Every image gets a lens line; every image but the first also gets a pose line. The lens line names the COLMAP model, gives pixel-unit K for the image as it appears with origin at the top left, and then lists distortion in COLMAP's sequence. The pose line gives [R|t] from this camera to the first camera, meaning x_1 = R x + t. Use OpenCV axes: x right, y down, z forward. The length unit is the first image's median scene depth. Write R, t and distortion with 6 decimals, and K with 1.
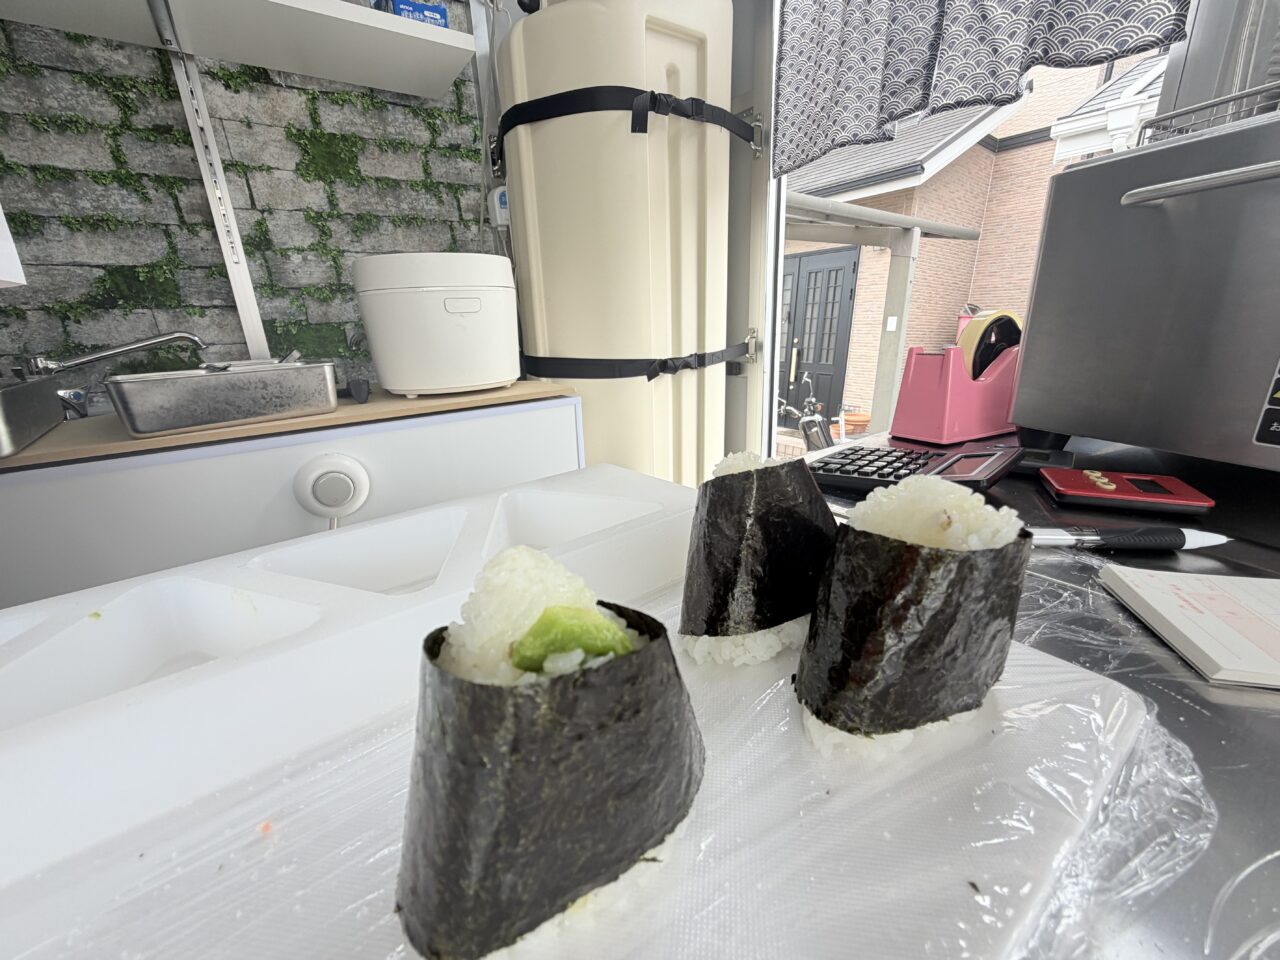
lens RADIAL K [[515.0, 0, 638.5], [0, 515.0, 477.9], [0, 0, 1]] dist [0.010719, 0.000780]
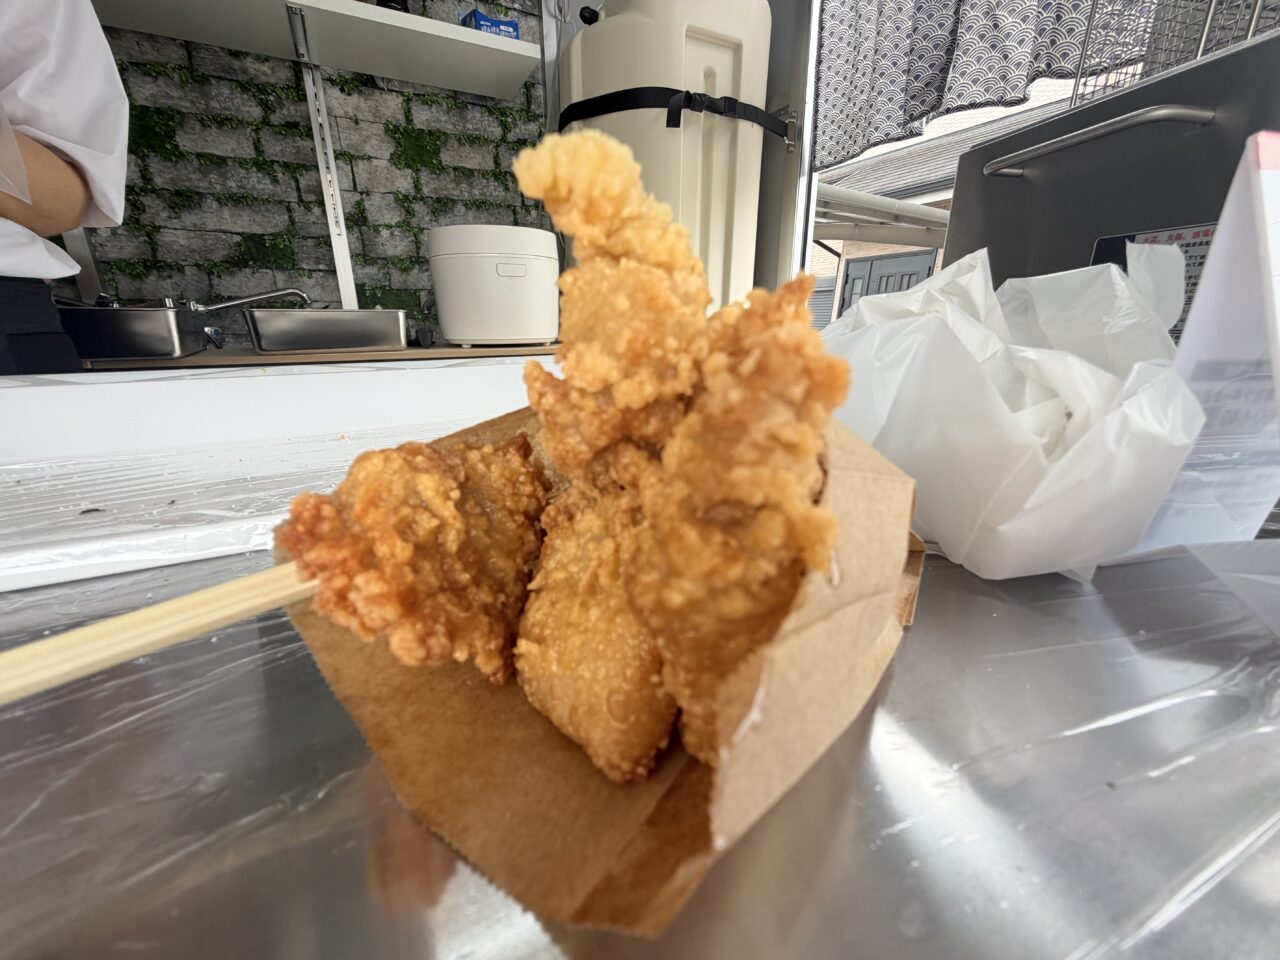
lens RADIAL K [[515.0, 0, 642.2], [0, 515.0, 475.9], [0, 0, 1]] dist [0.010719, 0.000780]
pose [[0.992261, 0.070768, -0.102025, 0.097872], [-0.071200, 0.997462, -0.000595, 0.102346], [0.101724, 0.007855, 0.994782, -0.133965]]
